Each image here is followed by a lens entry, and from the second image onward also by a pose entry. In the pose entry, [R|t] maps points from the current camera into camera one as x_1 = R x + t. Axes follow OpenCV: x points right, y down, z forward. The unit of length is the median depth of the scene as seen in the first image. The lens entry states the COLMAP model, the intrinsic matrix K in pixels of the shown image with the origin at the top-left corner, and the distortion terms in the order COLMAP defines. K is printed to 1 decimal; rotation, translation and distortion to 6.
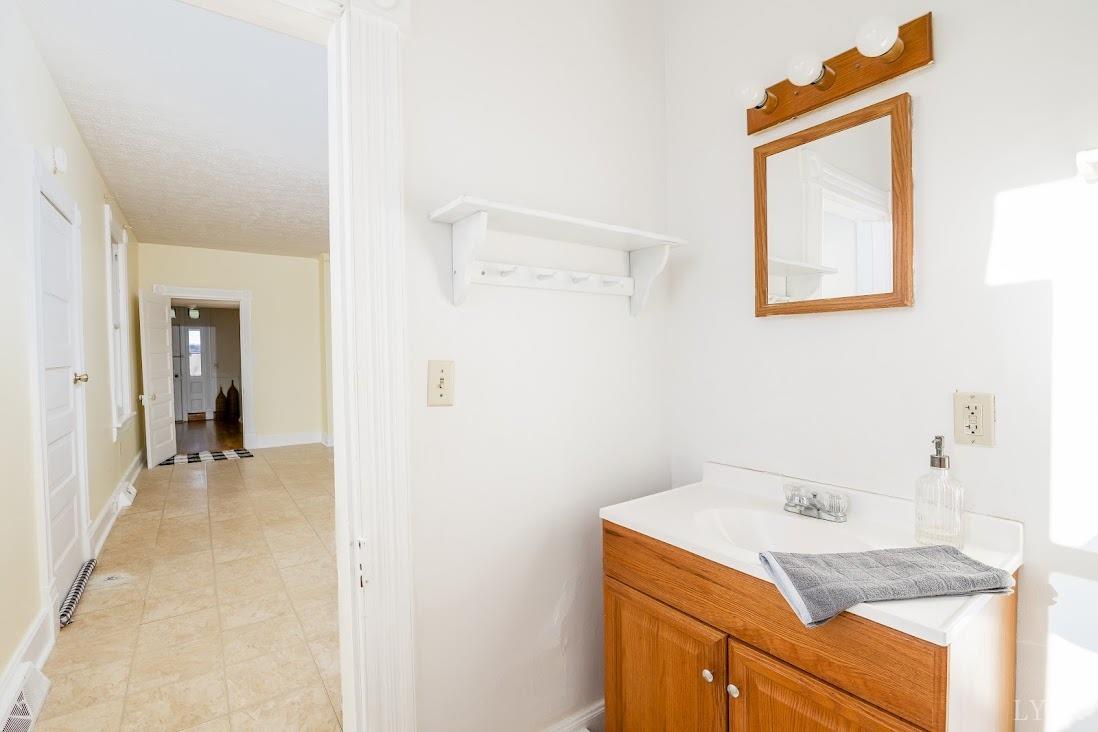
lens RADIAL K [[514.3, 0, 548.8], [0, 514.3, 366.8], [0, 0, 1]] dist [-0.006958, -0.001088]
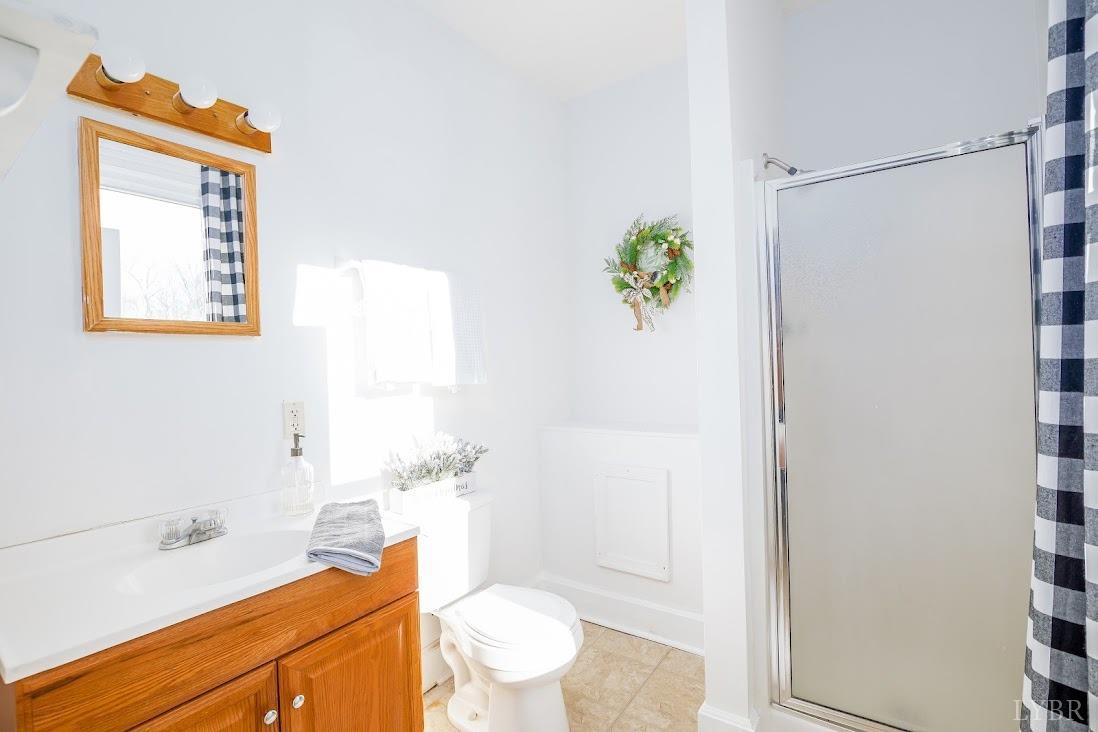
lens RADIAL K [[514.3, 0, 549.3], [0, 514.3, 368.0], [0, 0, 1]] dist [-0.006958, -0.001088]
pose [[-0.326416, 0.017205, 0.945069, -0.734536], [0.061846, 0.998081, 0.003191, -0.001012], [-0.943201, 0.059491, -0.326854, 0.781935]]
